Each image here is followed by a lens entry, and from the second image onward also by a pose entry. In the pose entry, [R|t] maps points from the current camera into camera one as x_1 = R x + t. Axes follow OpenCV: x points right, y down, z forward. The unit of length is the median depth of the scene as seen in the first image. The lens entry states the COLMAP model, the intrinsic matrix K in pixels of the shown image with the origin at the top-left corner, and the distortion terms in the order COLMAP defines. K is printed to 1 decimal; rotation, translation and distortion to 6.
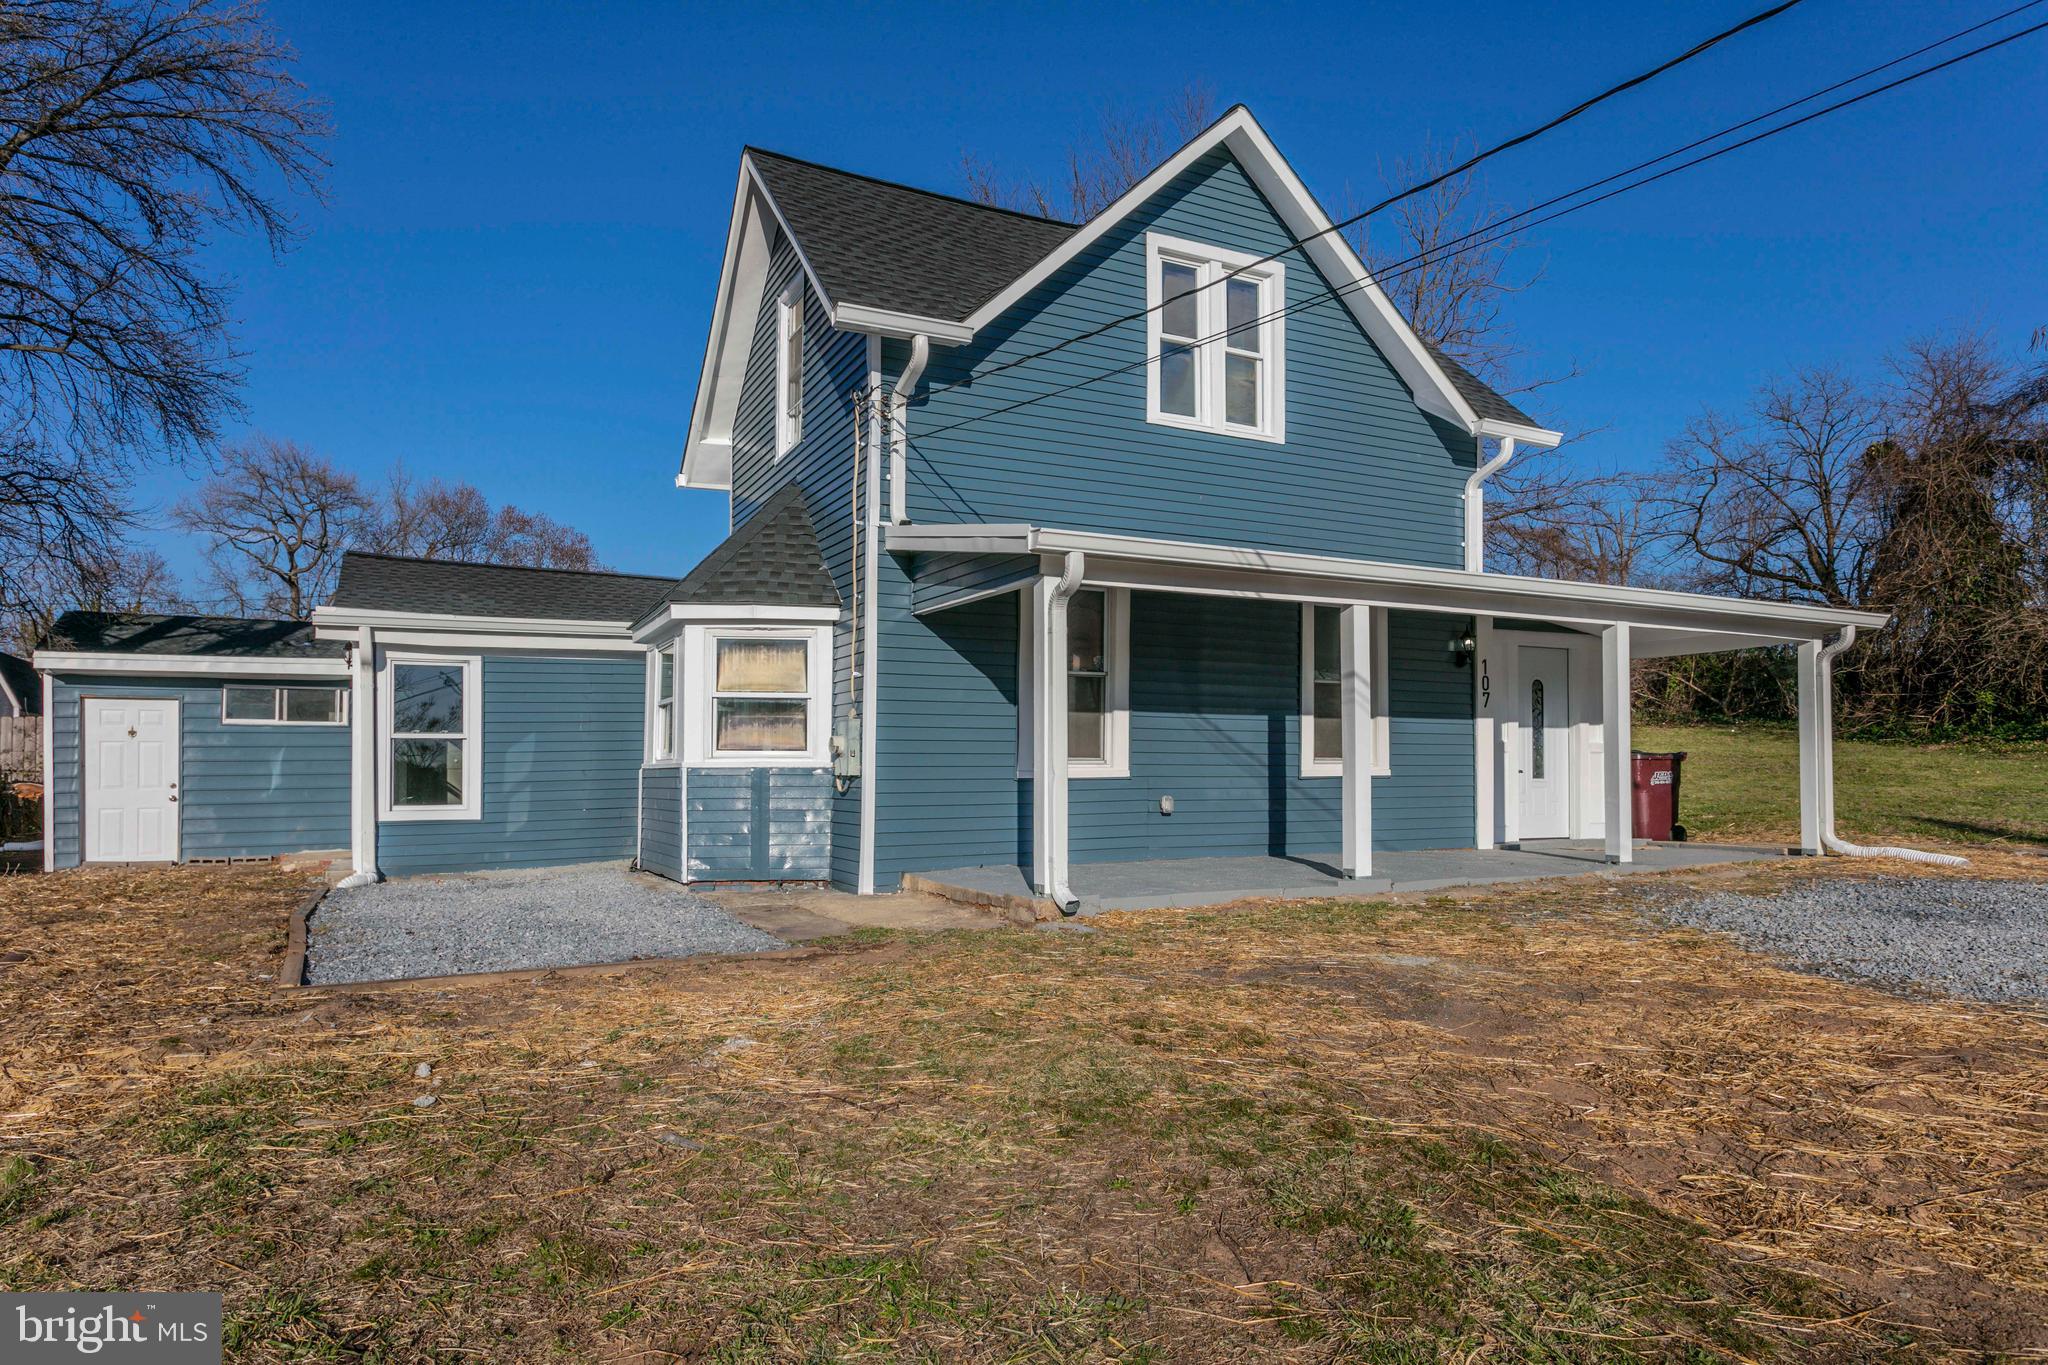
lens RADIAL K [[1344.0, 0, 1019.1], [0, 1344.0, 714.4], [0, 0, 1]] dist [0.002075, 0.000310]
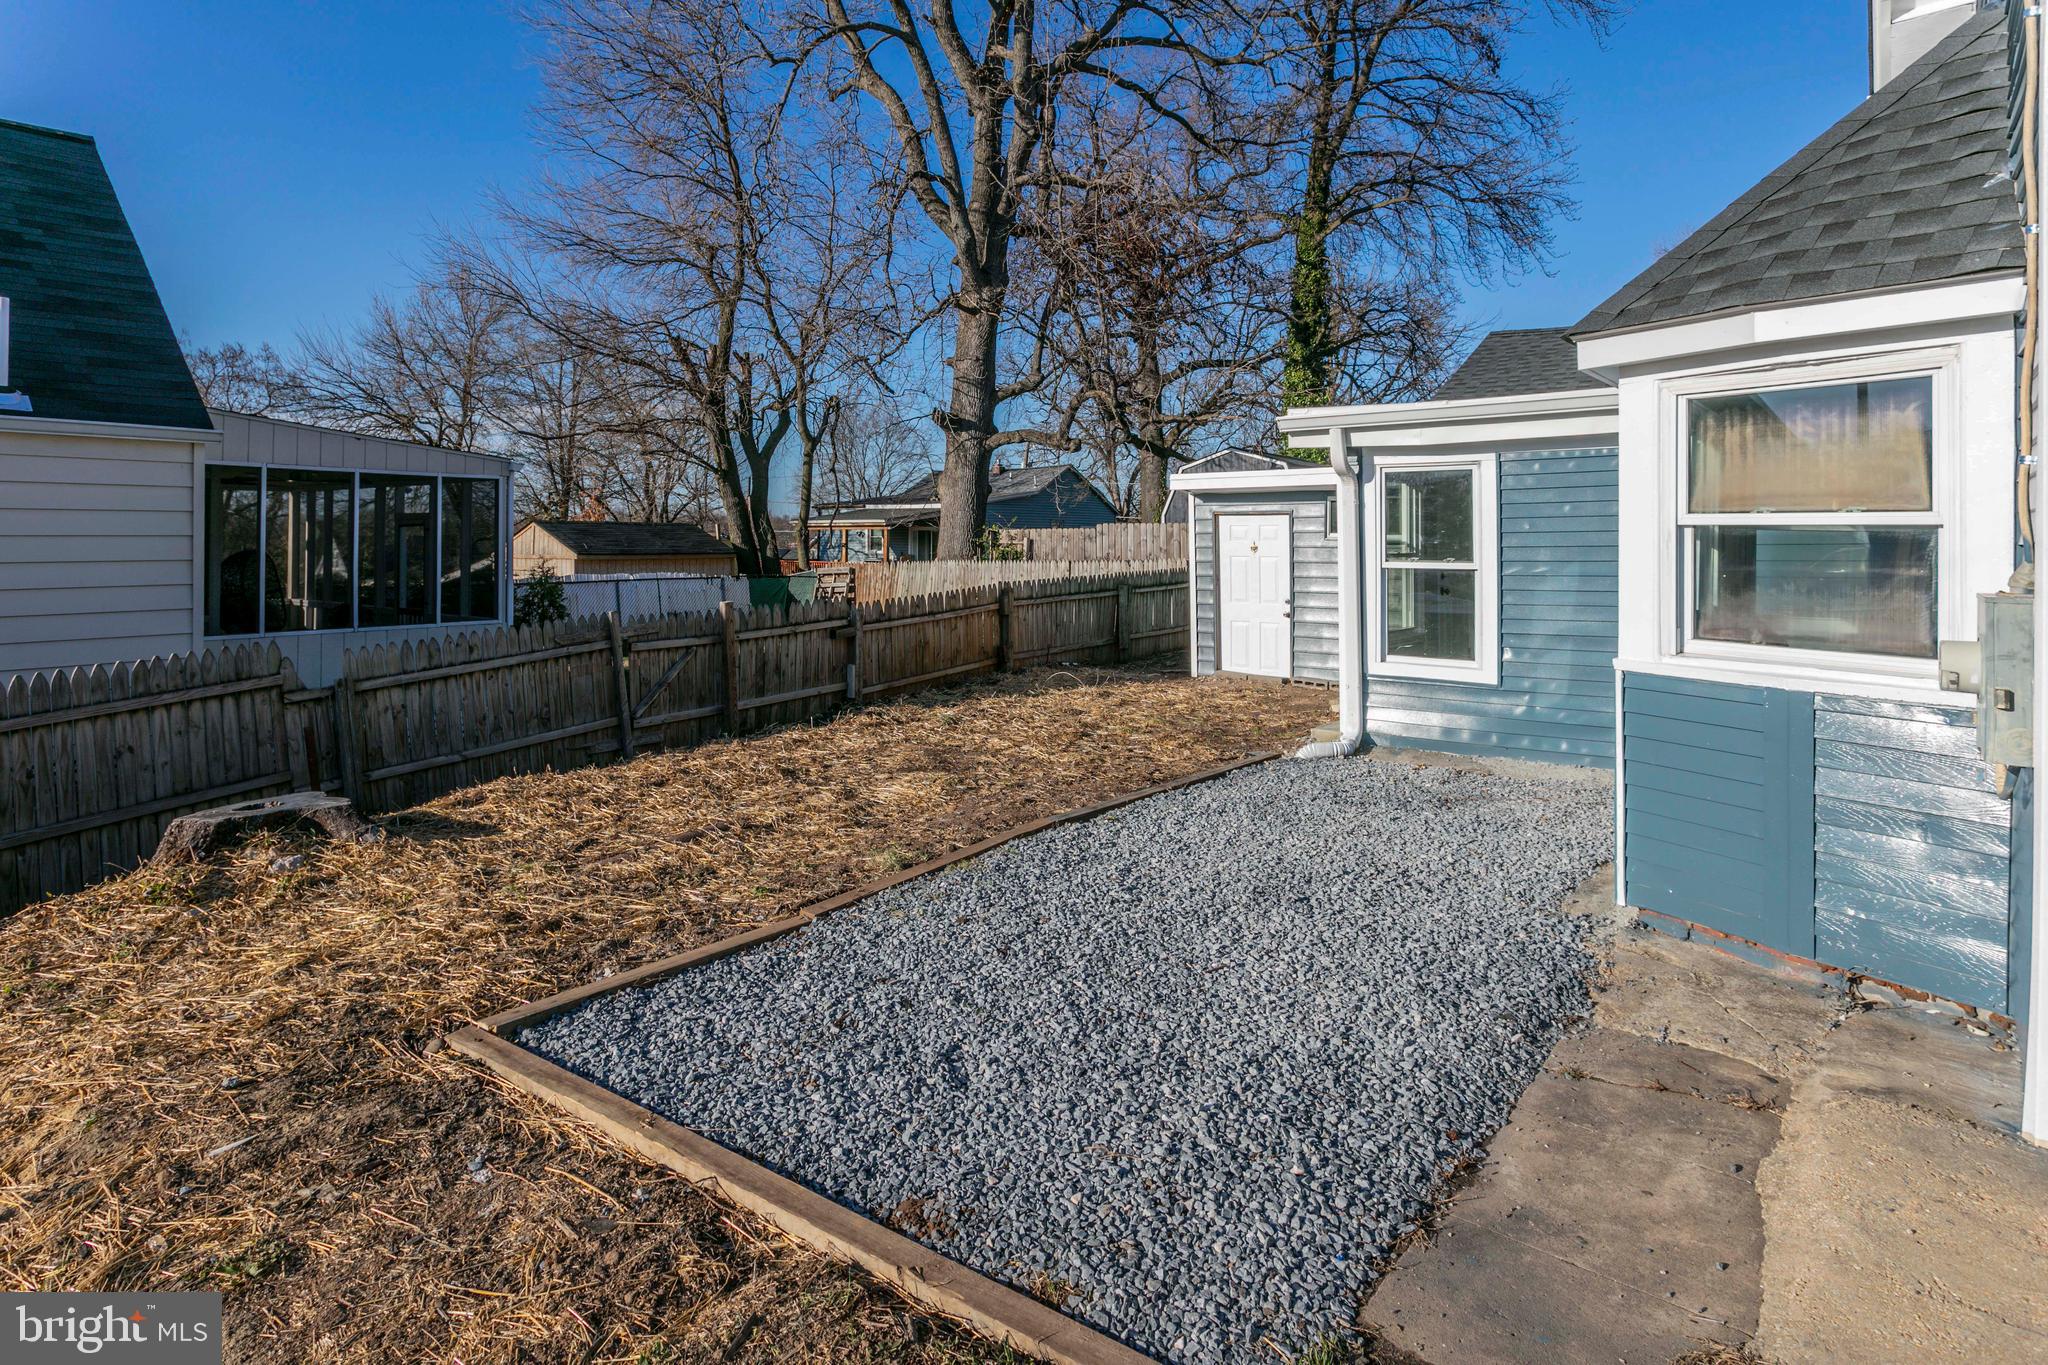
lens RADIAL K [[1077.3, 0, 1012.5], [0, 1077.3, 517.5], [0, 0, 1]] dist [0.002295, 0.000251]
pose [[0.376243, -0.006915, -0.926495, 0.030086], [0.033387, 0.999424, 0.006099, -0.022302], [0.925919, -0.033227, 0.376258, 0.567063]]
